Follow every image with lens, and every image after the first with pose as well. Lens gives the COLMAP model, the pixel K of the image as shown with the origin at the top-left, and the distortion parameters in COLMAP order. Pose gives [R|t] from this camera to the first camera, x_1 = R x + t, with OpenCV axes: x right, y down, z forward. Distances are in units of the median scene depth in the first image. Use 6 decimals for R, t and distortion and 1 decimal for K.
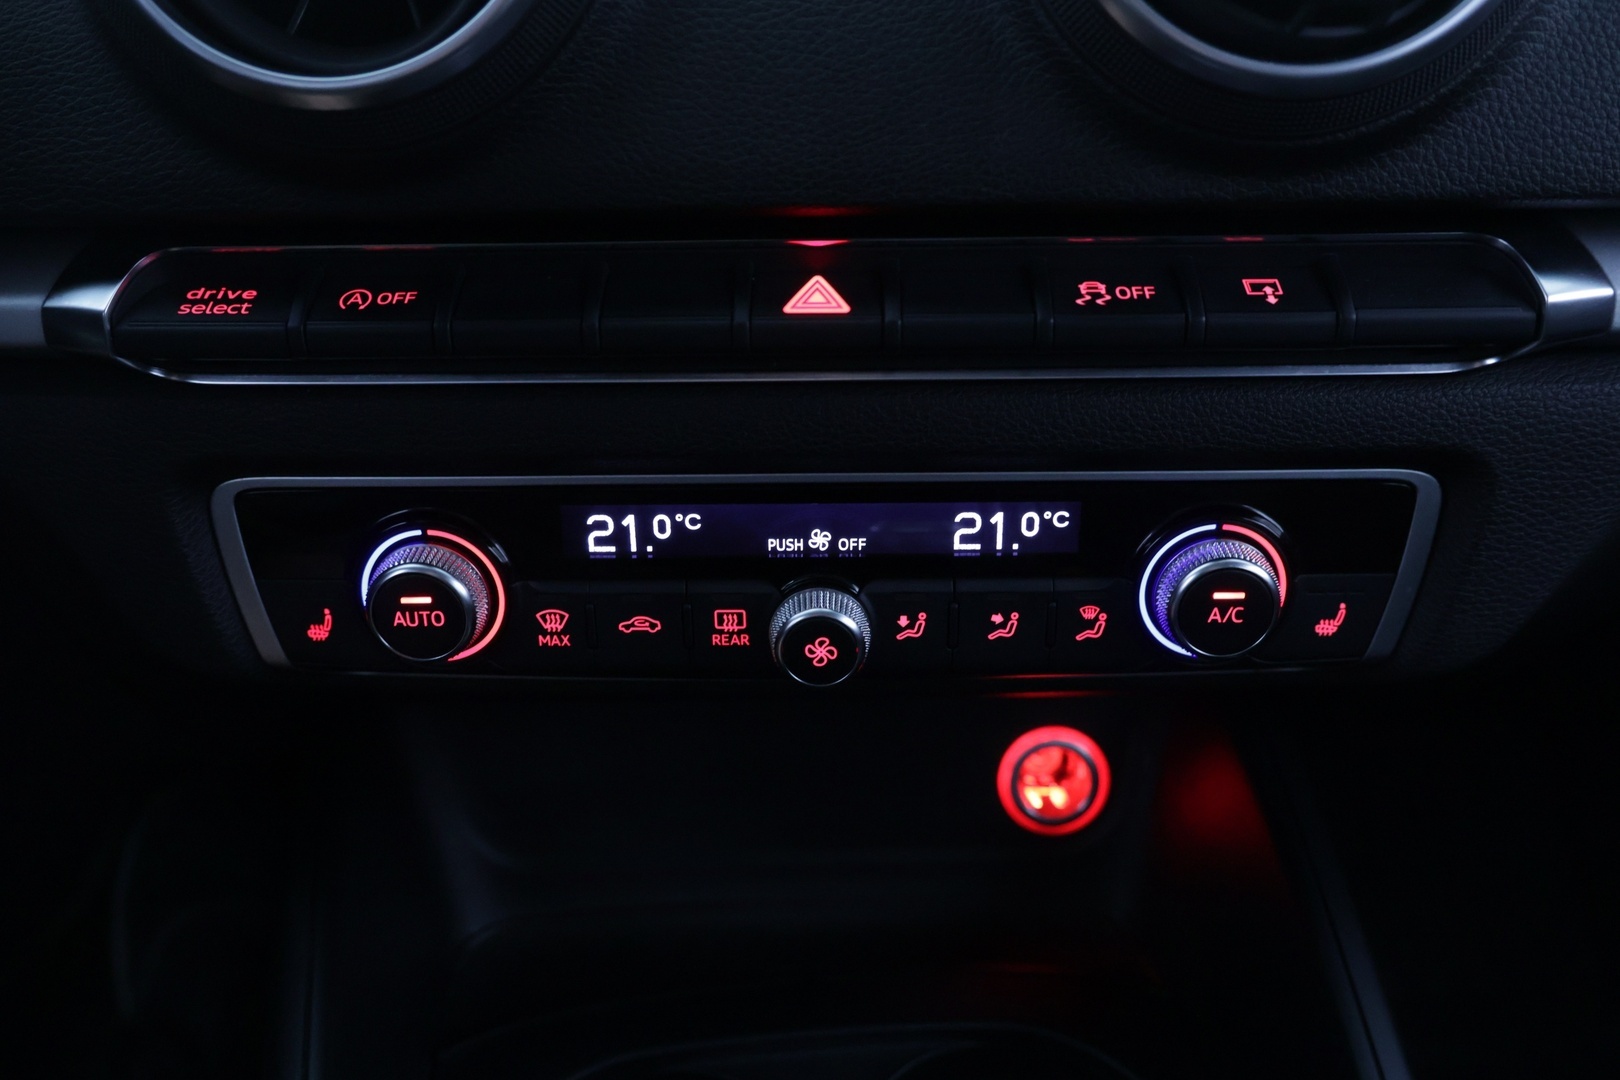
lens RADIAL K [[1383.8, 0, 808.2], [0, 1383.8, 530.9], [0, 0, 1]] dist [-0.045438, 0.053611]
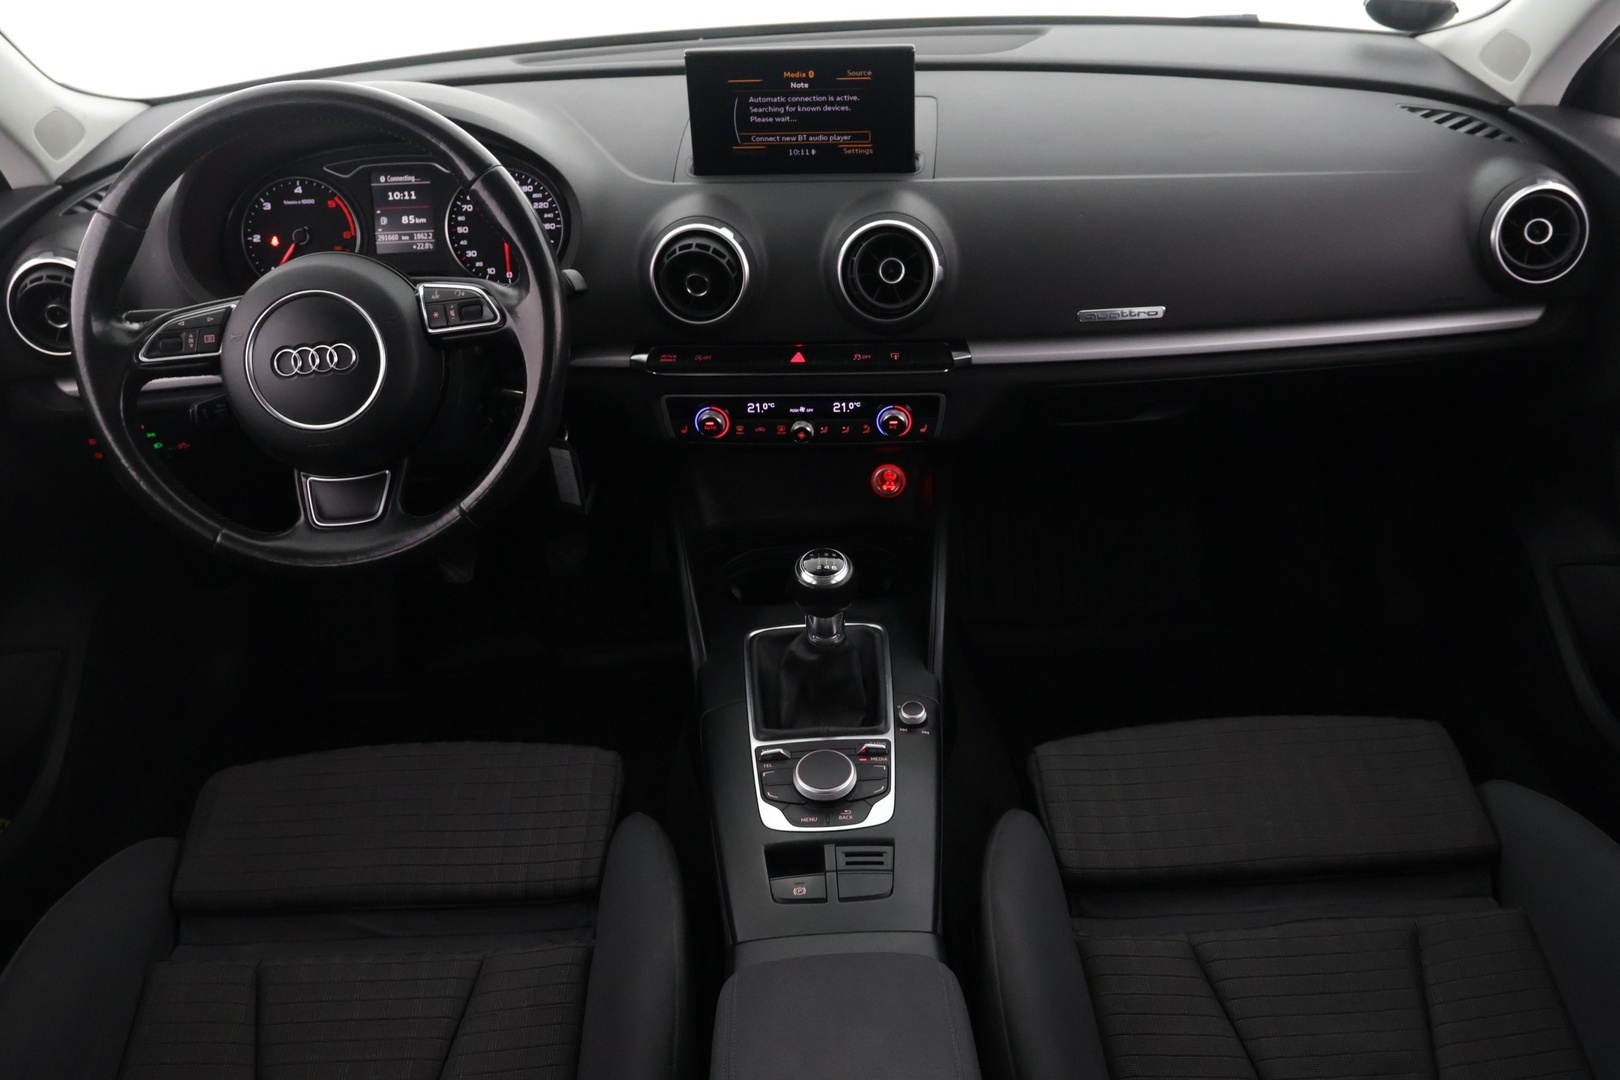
lens RADIAL K [[1383.8, 0, 810.5], [0, 1383.8, 528.7], [0, 0, 1]] dist [-0.045438, 0.053611]
pose [[0.996715, 0.007611, -0.080630, 0.384256], [0.002176, 0.992698, 0.120605, -0.143799], [0.080959, -0.120384, 0.989421, -3.291216]]
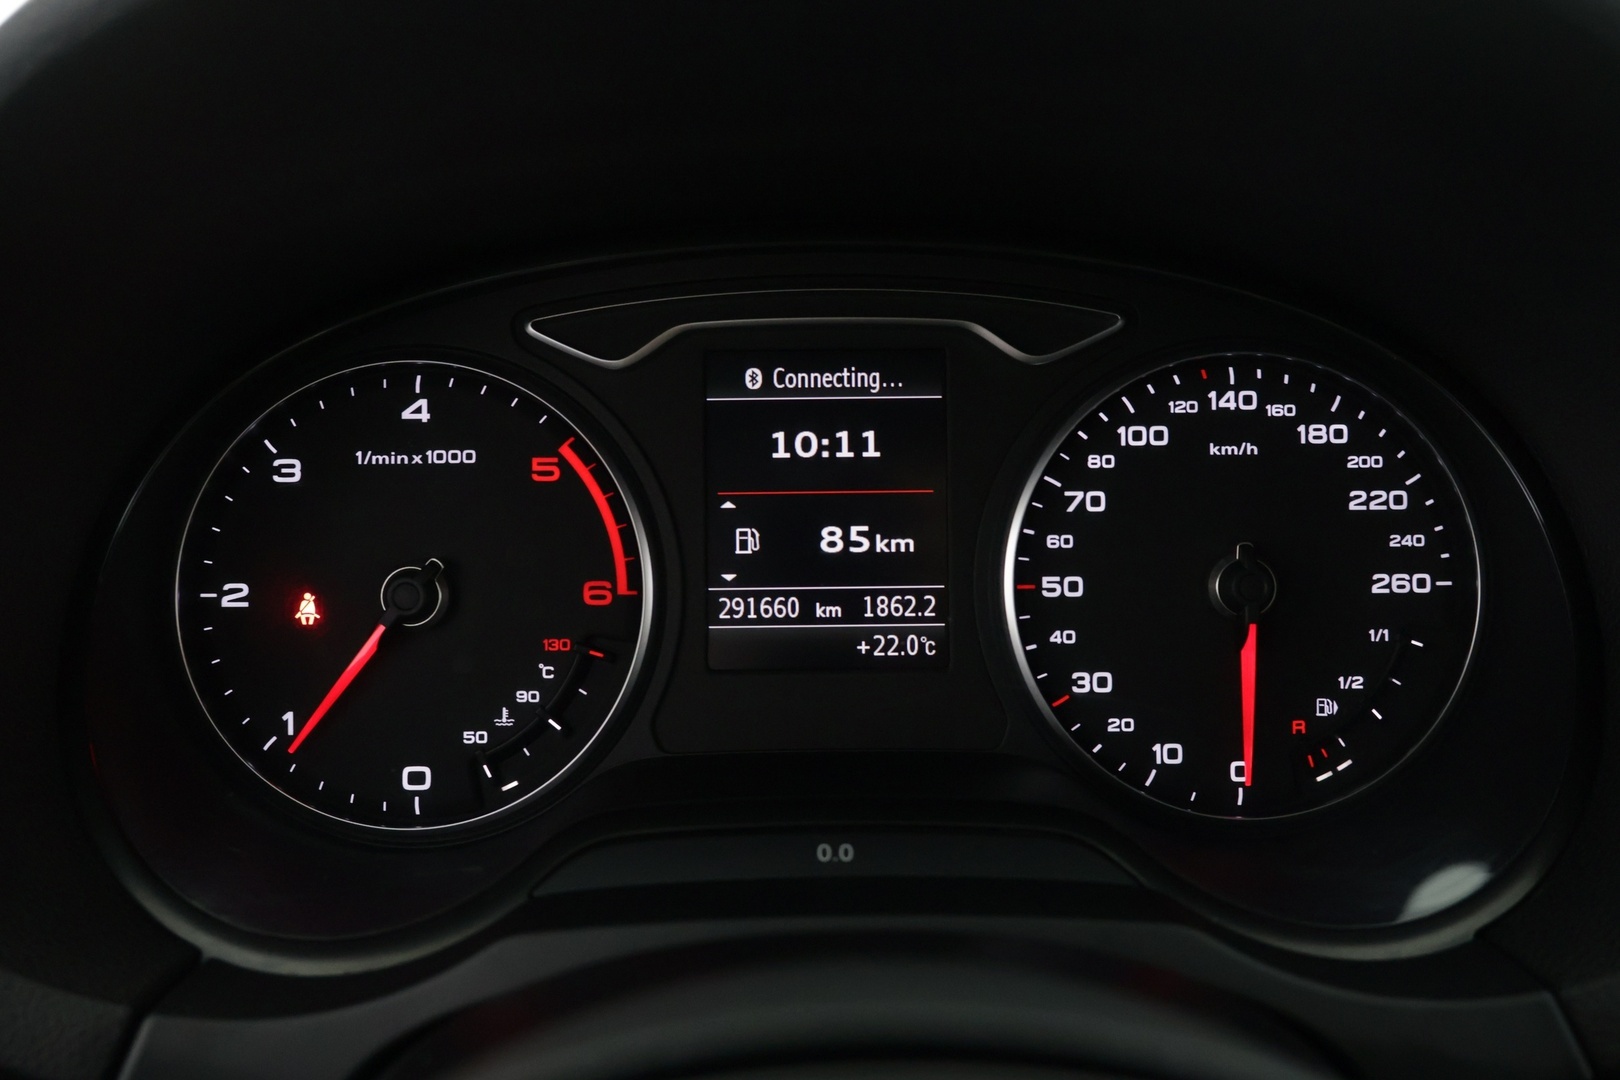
lens RADIAL K [[1383.8, 0, 806.7], [0, 1383.8, 536.1], [0, 0, 1]] dist [-0.045438, 0.053611]
pose [[0.994883, 0.021921, -0.098629, -1.203867], [-0.026940, 0.998394, -0.049845, -0.549337], [0.097378, 0.052247, 0.993875, 0.021528]]
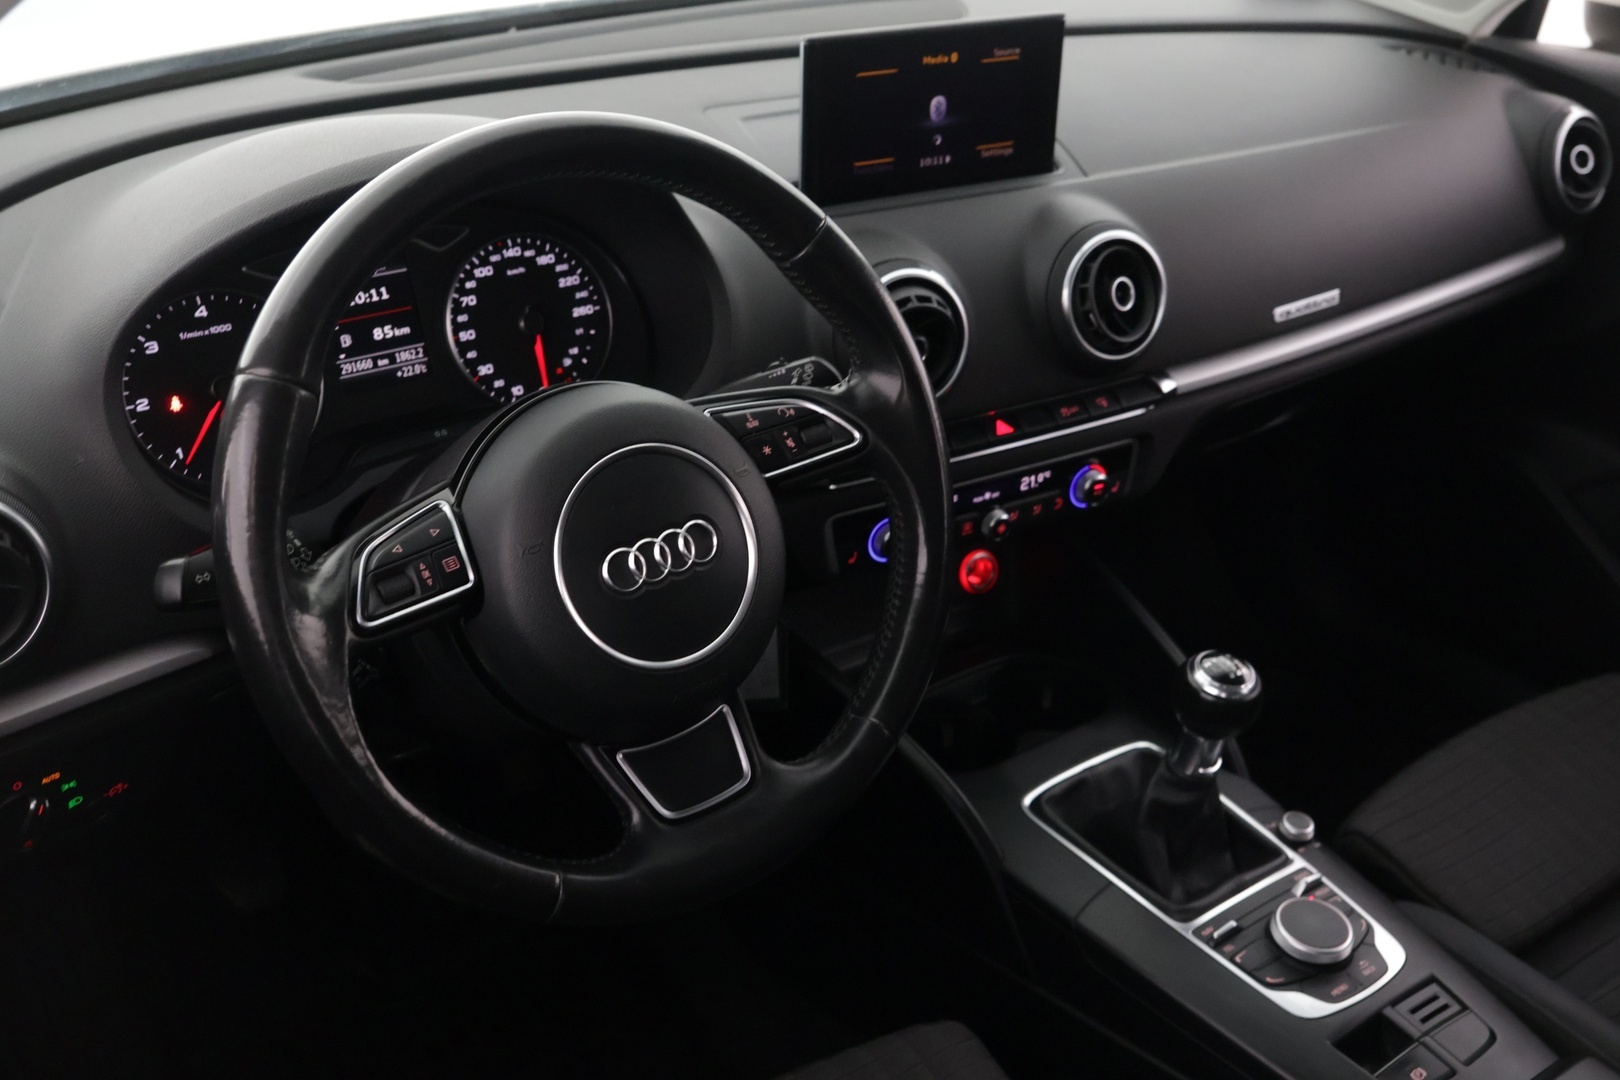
lens RADIAL K [[1742.7, 0, 810.8], [0, 1742.7, 522.2], [0, 0, 1]] dist [-0.021416, 0.000000]
pose [[0.859463, -0.214082, 0.464211, -2.257350], [0.179443, 0.976645, 0.118175, -0.489699], [-0.478668, -0.018268, 0.877806, -2.373803]]
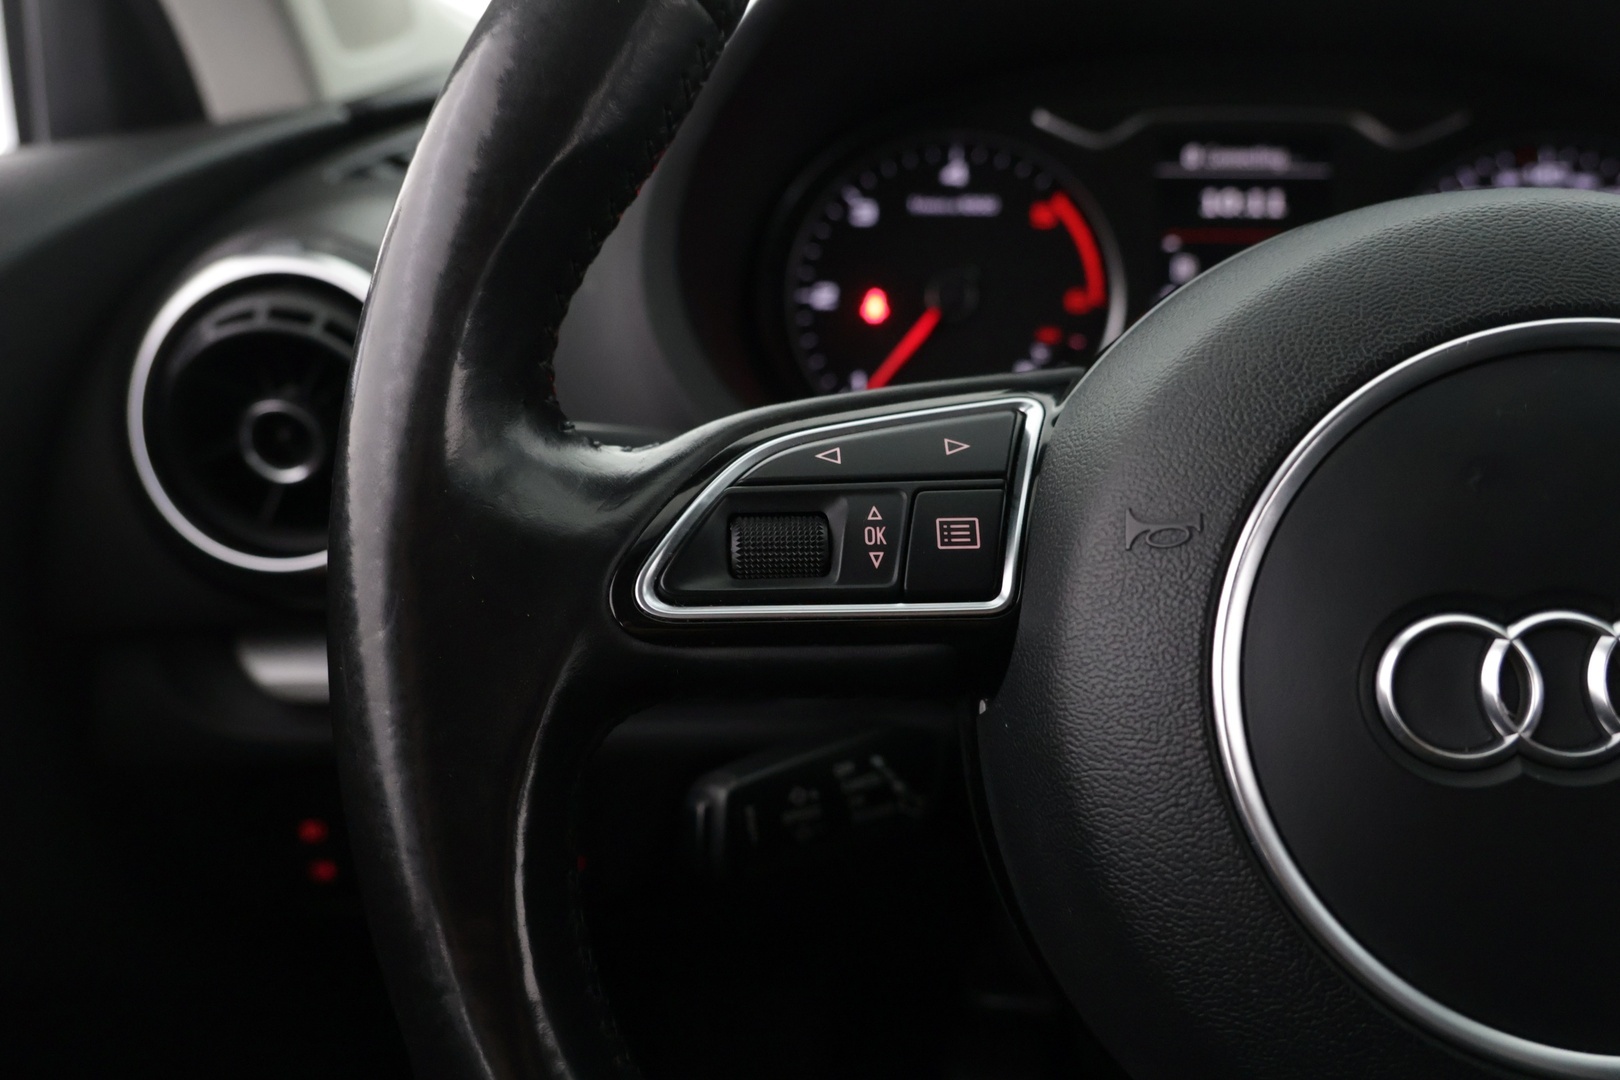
lens RADIAL K [[1454.8, 0, 808.2], [0, 1454.8, 533.4], [0, 0, 1]] dist [-0.015421, -0.023197]
pose [[0.975086, 0.060897, -0.213303, -1.410315], [-0.077208, 0.994626, -0.068986, -0.146270], [0.207956, 0.083736, 0.974547, -0.565452]]
